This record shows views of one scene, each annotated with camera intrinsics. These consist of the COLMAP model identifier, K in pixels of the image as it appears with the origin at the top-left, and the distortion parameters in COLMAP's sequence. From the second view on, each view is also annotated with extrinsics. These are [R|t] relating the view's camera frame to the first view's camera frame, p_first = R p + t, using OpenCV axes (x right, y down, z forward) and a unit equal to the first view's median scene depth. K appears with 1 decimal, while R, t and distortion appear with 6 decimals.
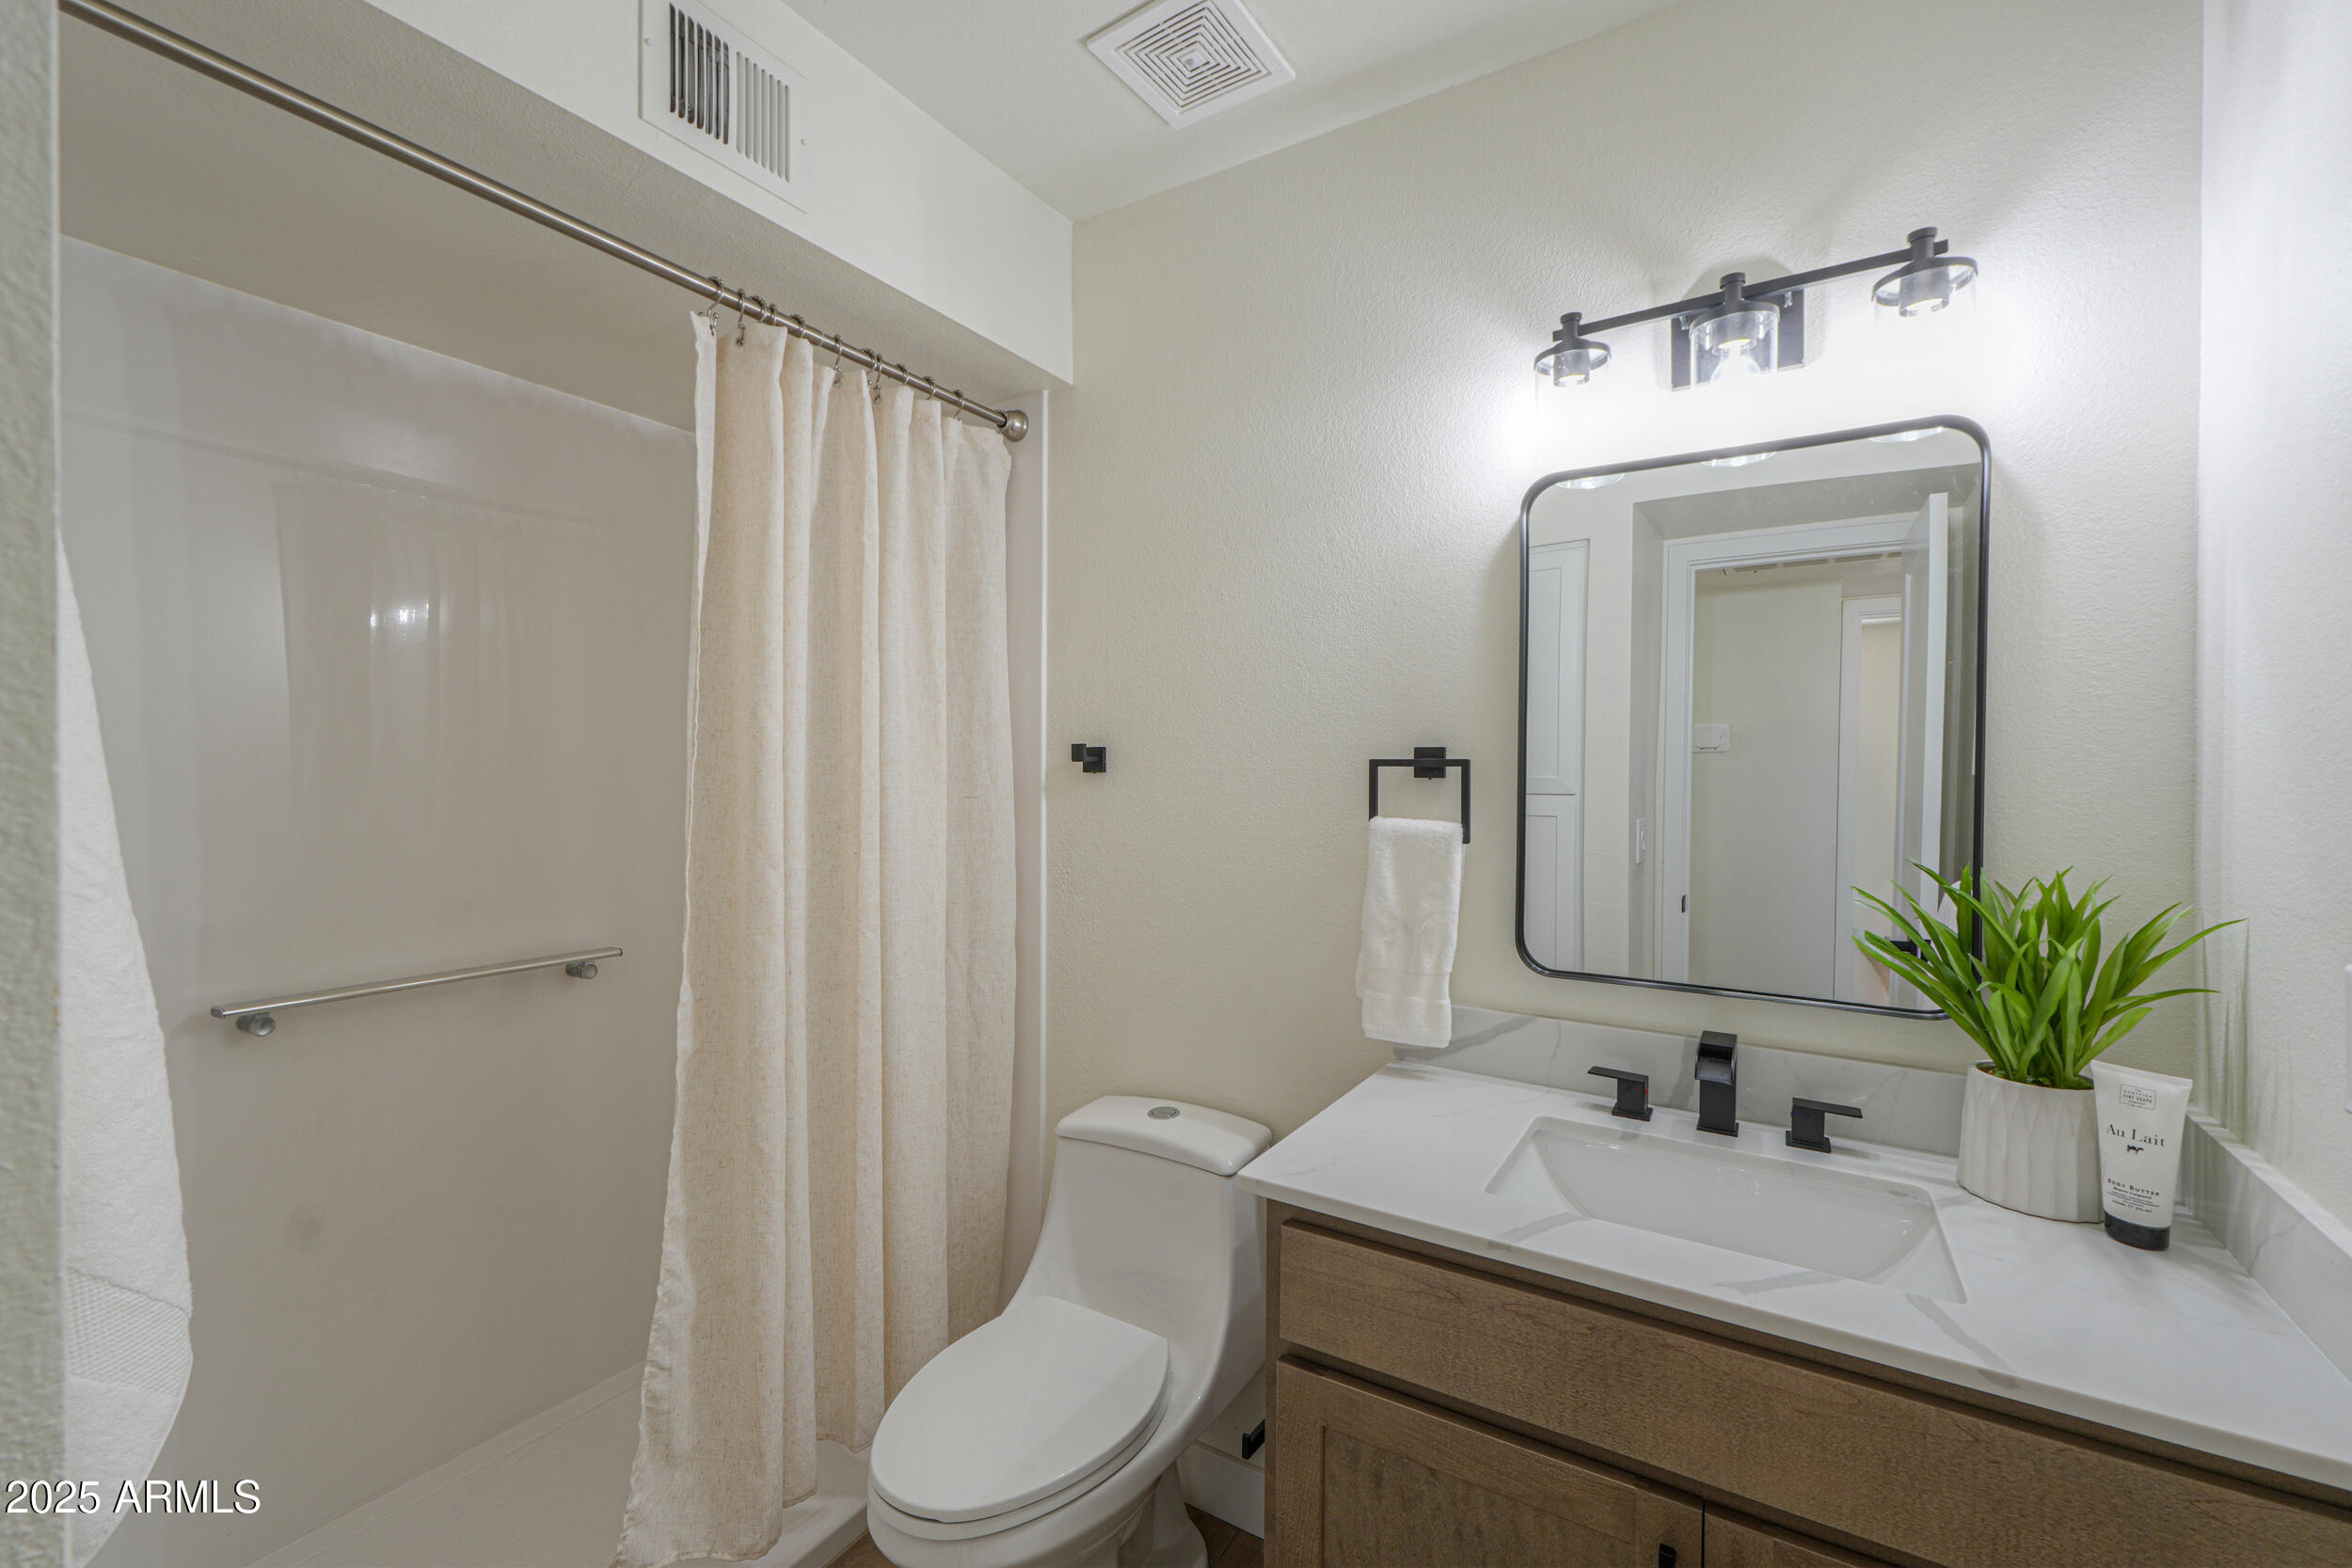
lens RADIAL K [[1002.8, 0, 1165.8], [0, 1002.8, 777.1], [0, 0, 1]] dist [-0.001531, -0.000212]
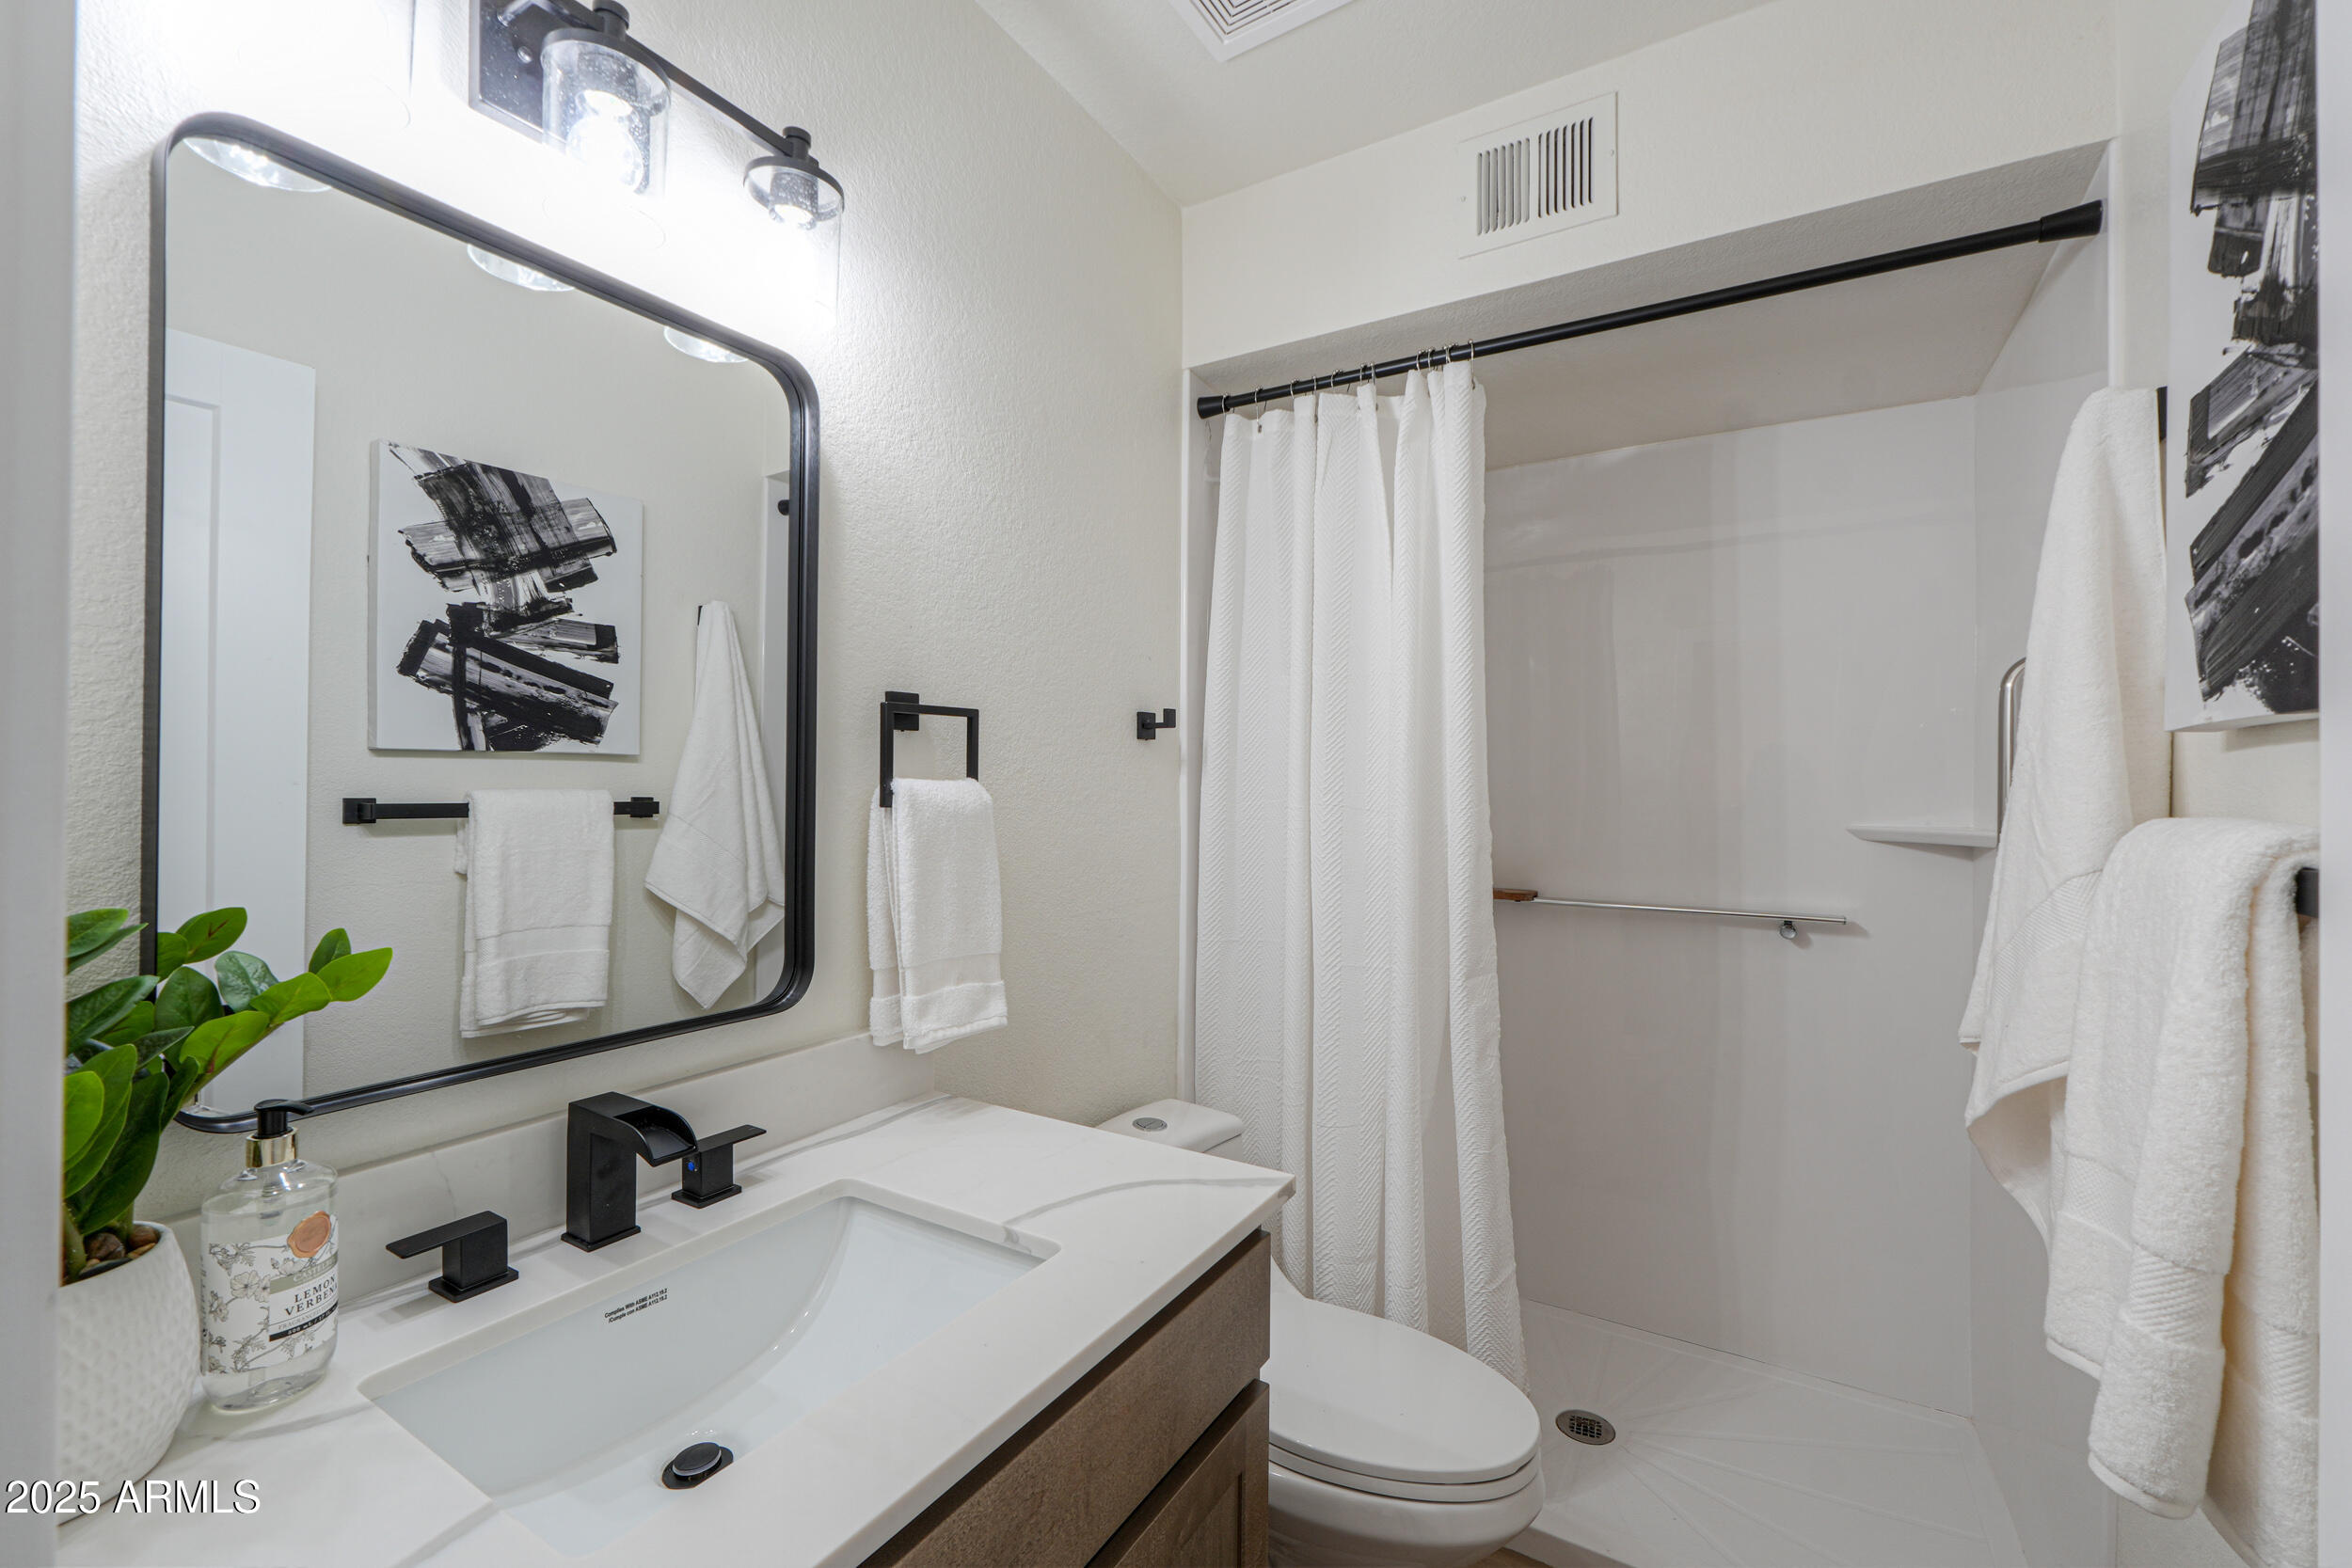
lens RADIAL K [[1002.8, 0, 1165.8], [0, 1002.8, 777.1], [0, 0, 1]] dist [-0.001531, -0.000212]
pose [[-0.031670, -0.004291, 0.999489, -0.149359], [0.004710, 0.999979, 0.004443, 0.033687], [-0.999487, 0.004848, -0.031649, 0.633198]]
